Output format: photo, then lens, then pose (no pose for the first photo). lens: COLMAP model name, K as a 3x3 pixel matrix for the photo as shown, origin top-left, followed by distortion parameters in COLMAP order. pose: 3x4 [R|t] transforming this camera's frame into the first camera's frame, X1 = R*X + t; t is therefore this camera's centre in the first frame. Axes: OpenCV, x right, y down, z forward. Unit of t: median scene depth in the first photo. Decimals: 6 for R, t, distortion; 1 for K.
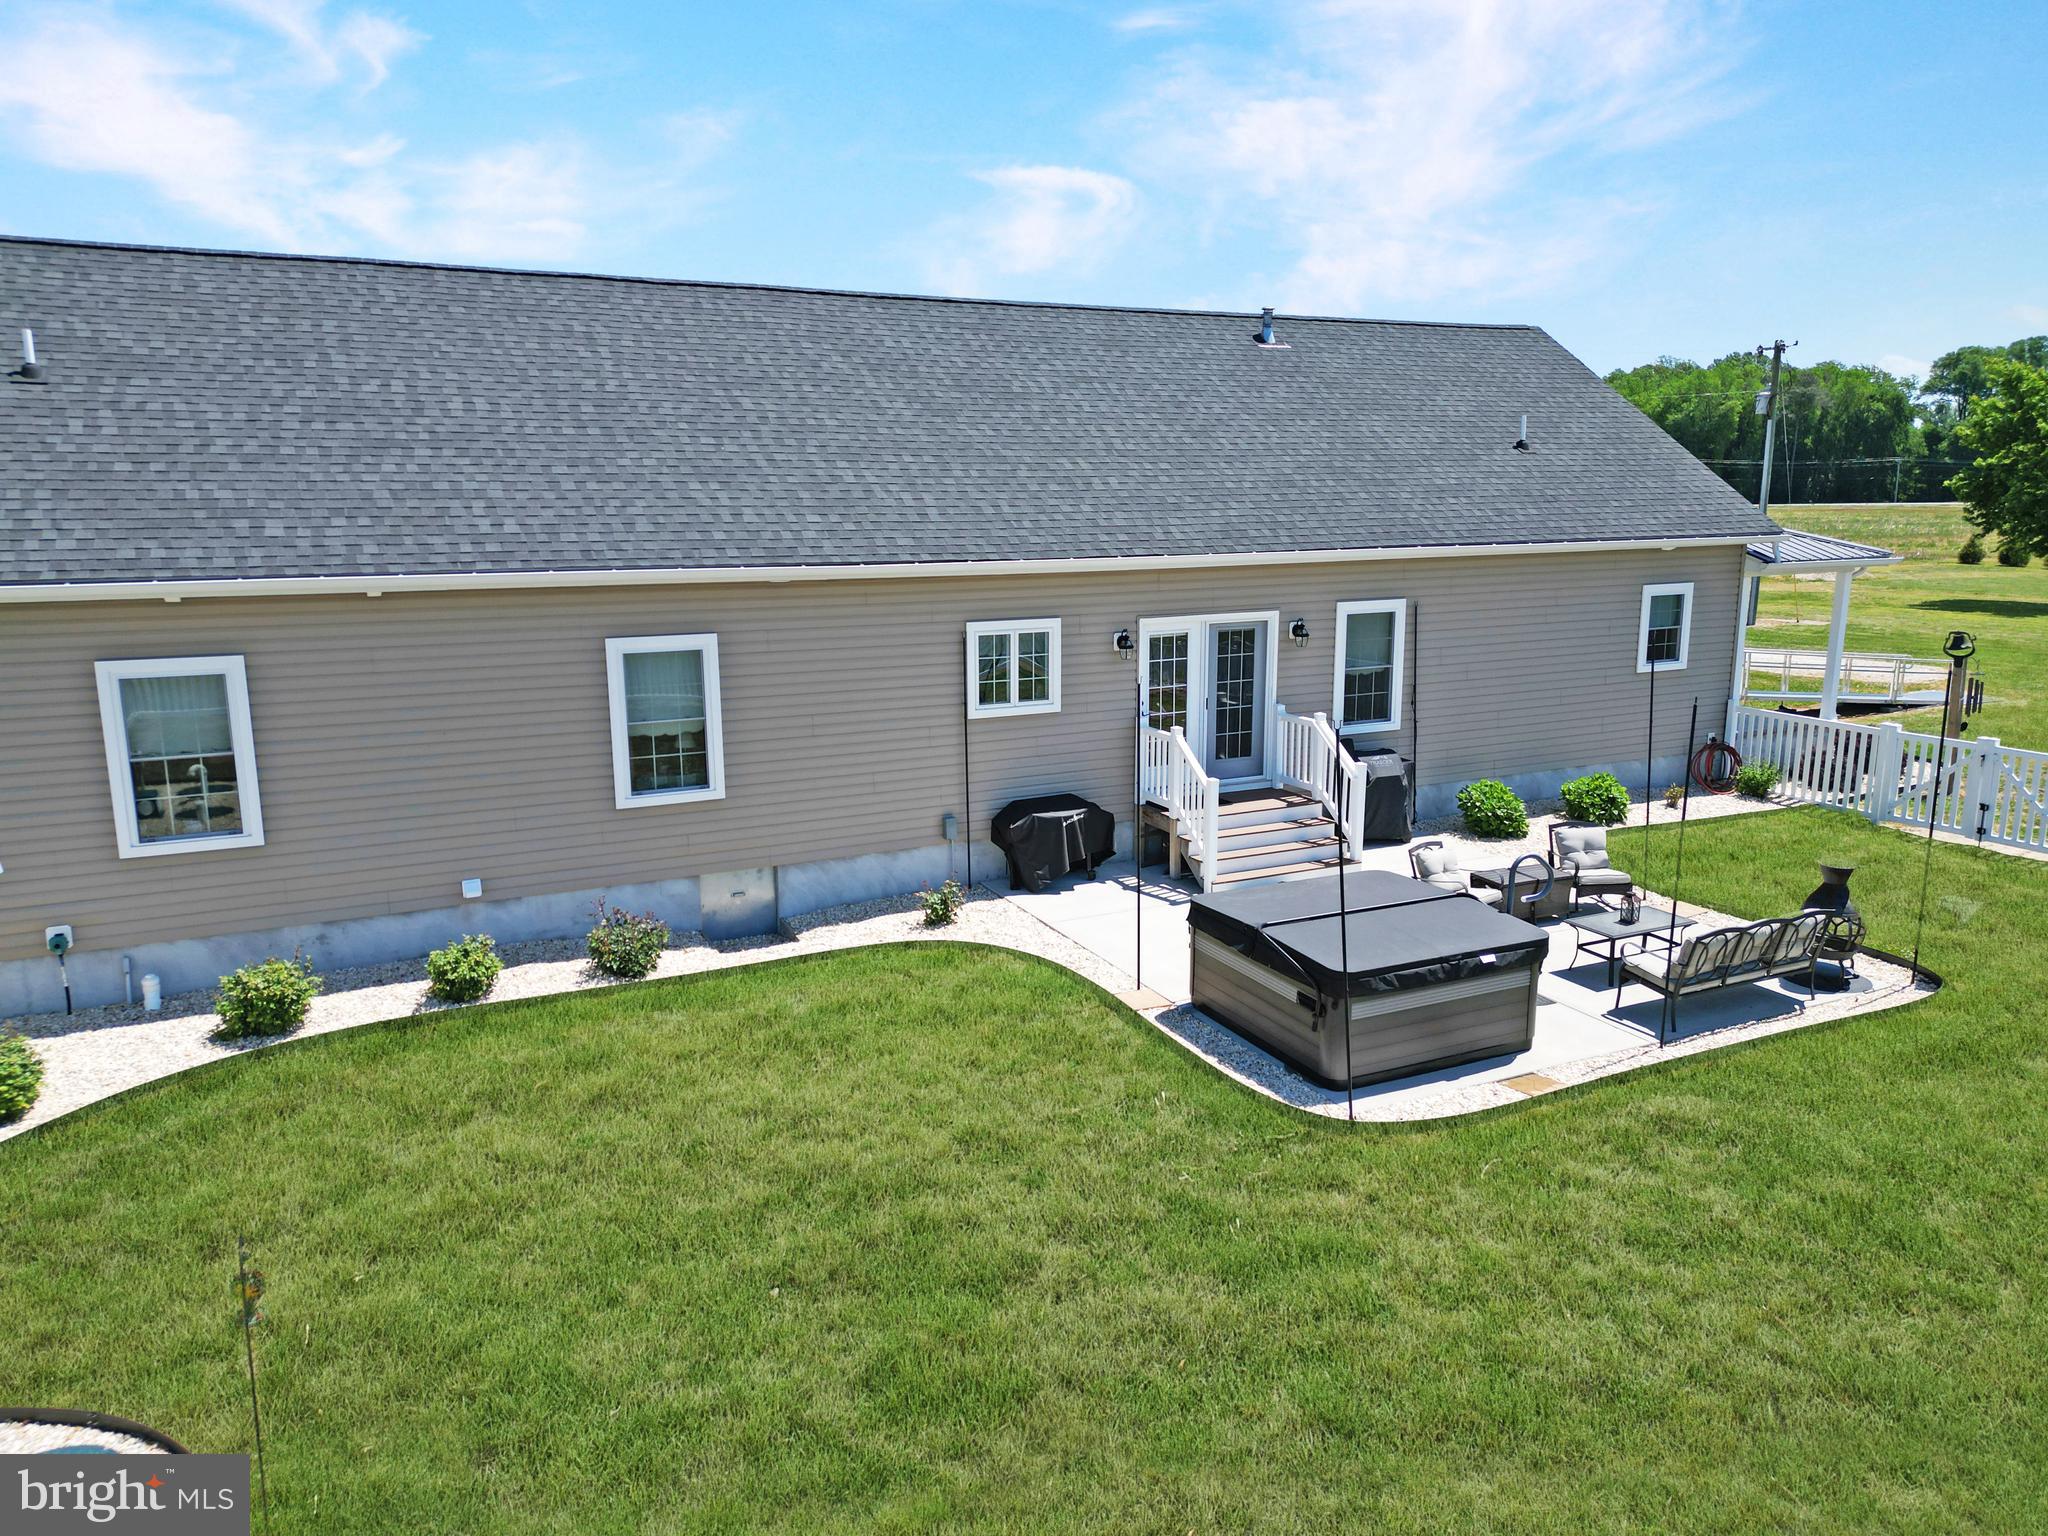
lens RADIAL K [[1413.3, 0, 1024.0], [0, 1413.3, 768.0], [0, 0, 1]] dist [0.089382, -0.072239]
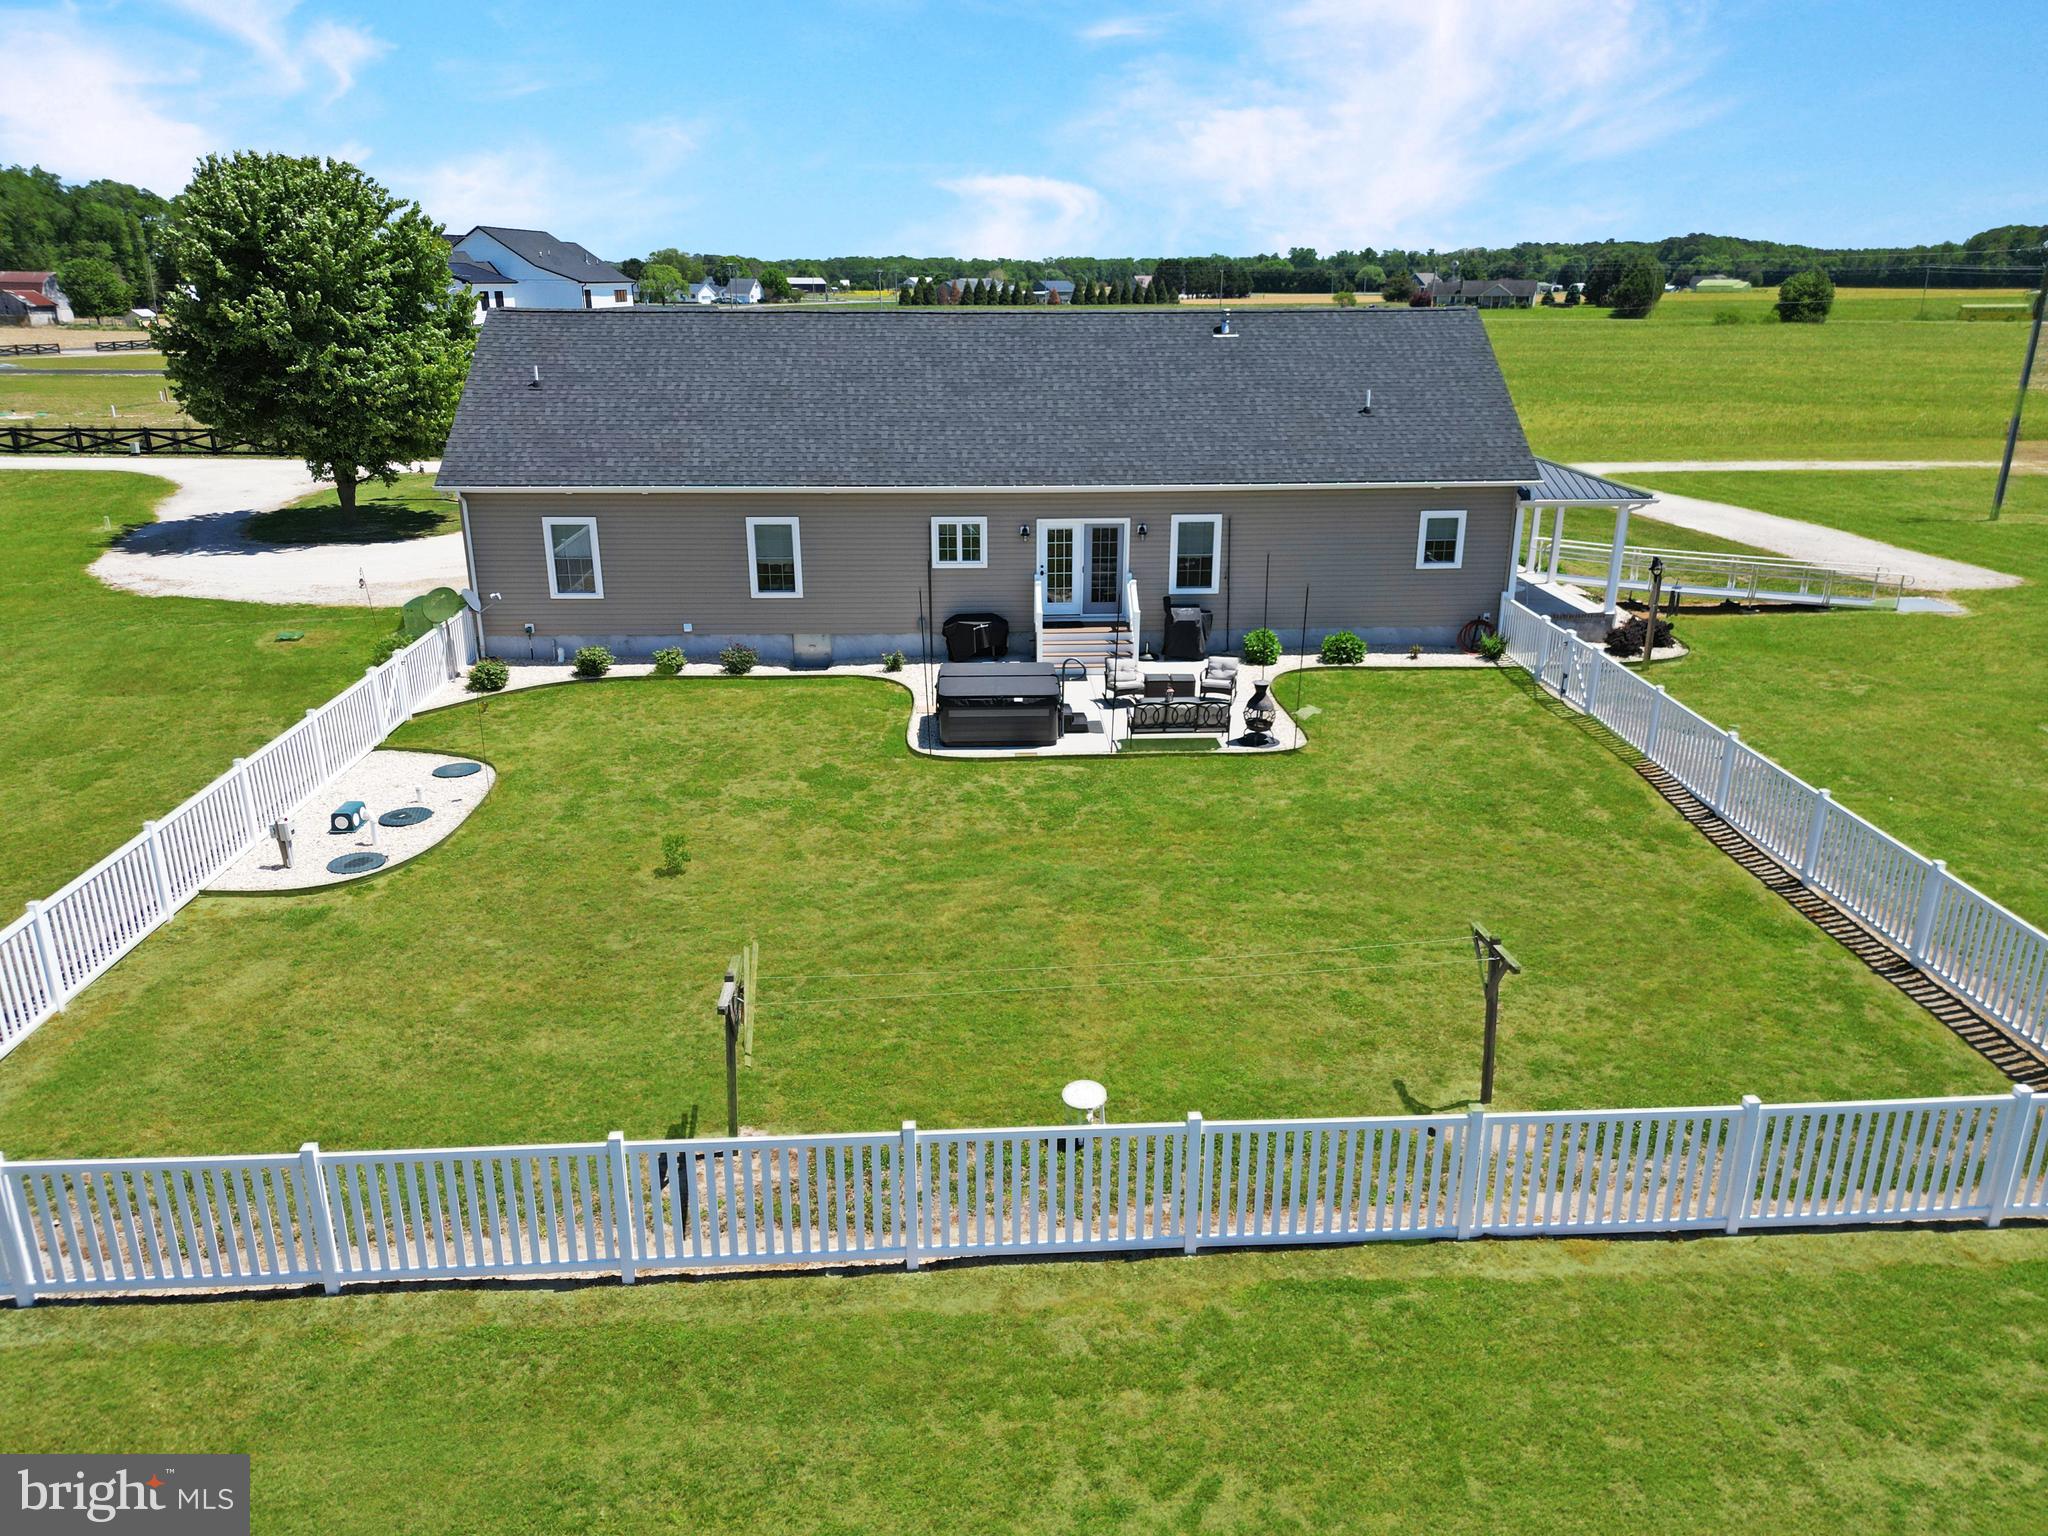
lens RADIAL K [[1426.2, 0, 1024.0], [0, 1426.2, 768.0], [0, 0, 1]] dist [0.128019, -0.160937]
pose [[0.915755, 0.134262, -0.378637, 0.840039], [-0.083052, 0.985411, 0.148553, -0.065789], [0.393058, -0.104592, 0.913546, -0.743812]]
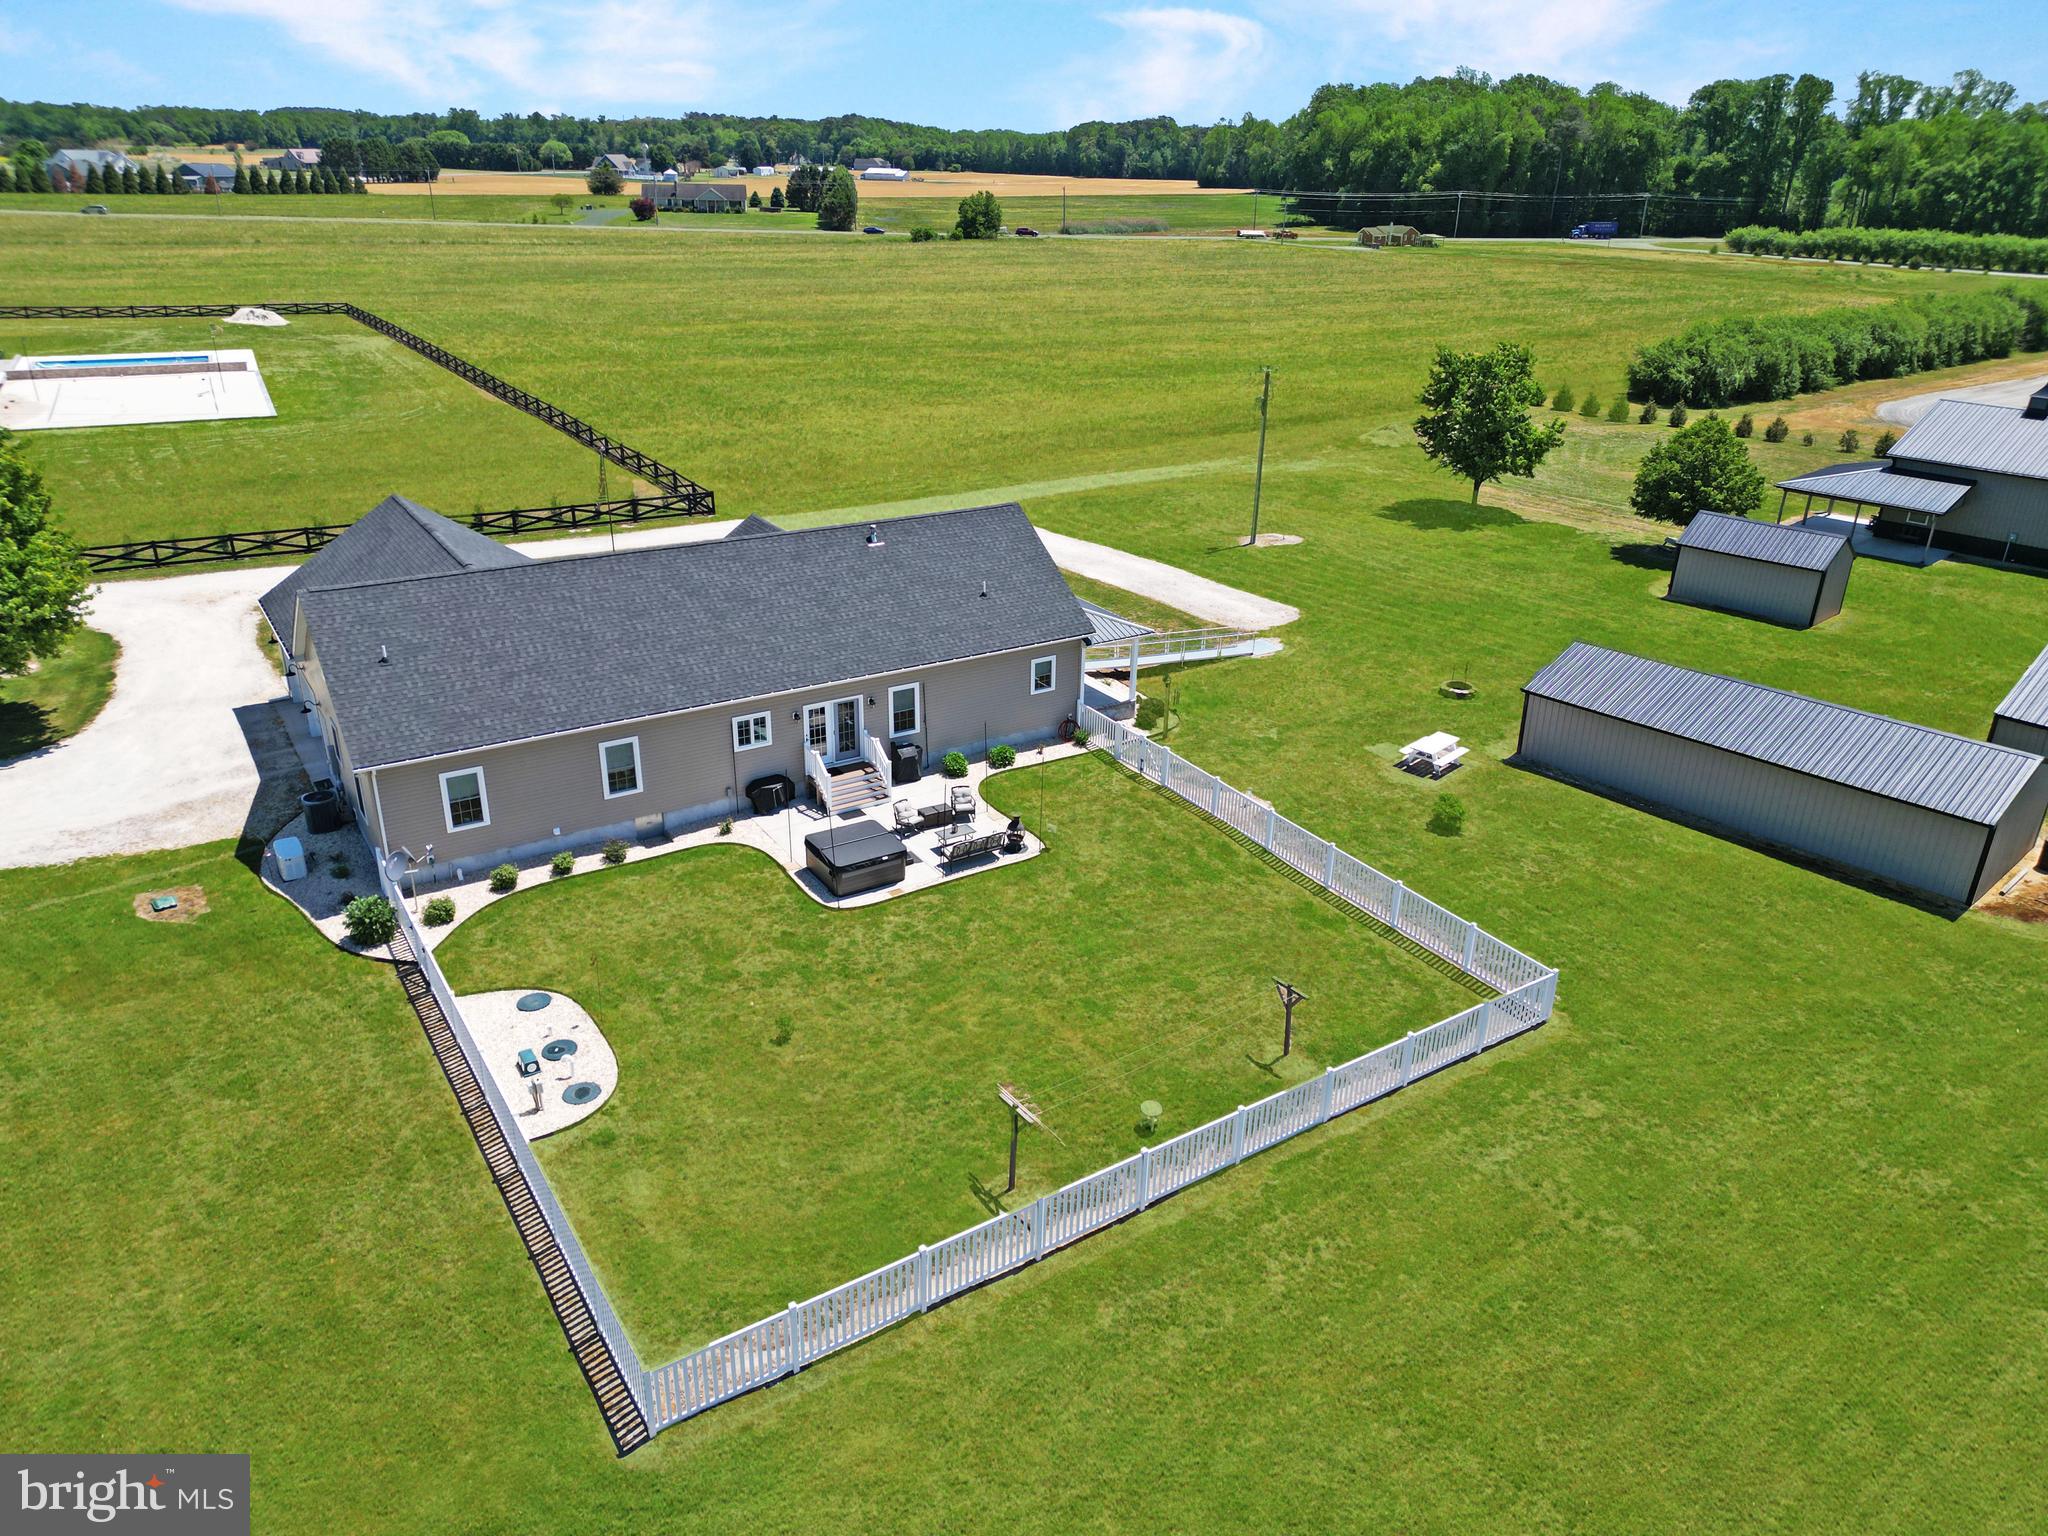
lens RADIAL K [[1426.2, 0, 1024.0], [0, 1426.2, 768.0], [0, 0, 1]] dist [0.128019, -0.160937]
pose [[0.992958, -0.023715, 0.116070, 0.183811], [-0.001778, 0.976666, 0.214758, -0.576562], [-0.118455, -0.213452, 0.969746, -1.644456]]
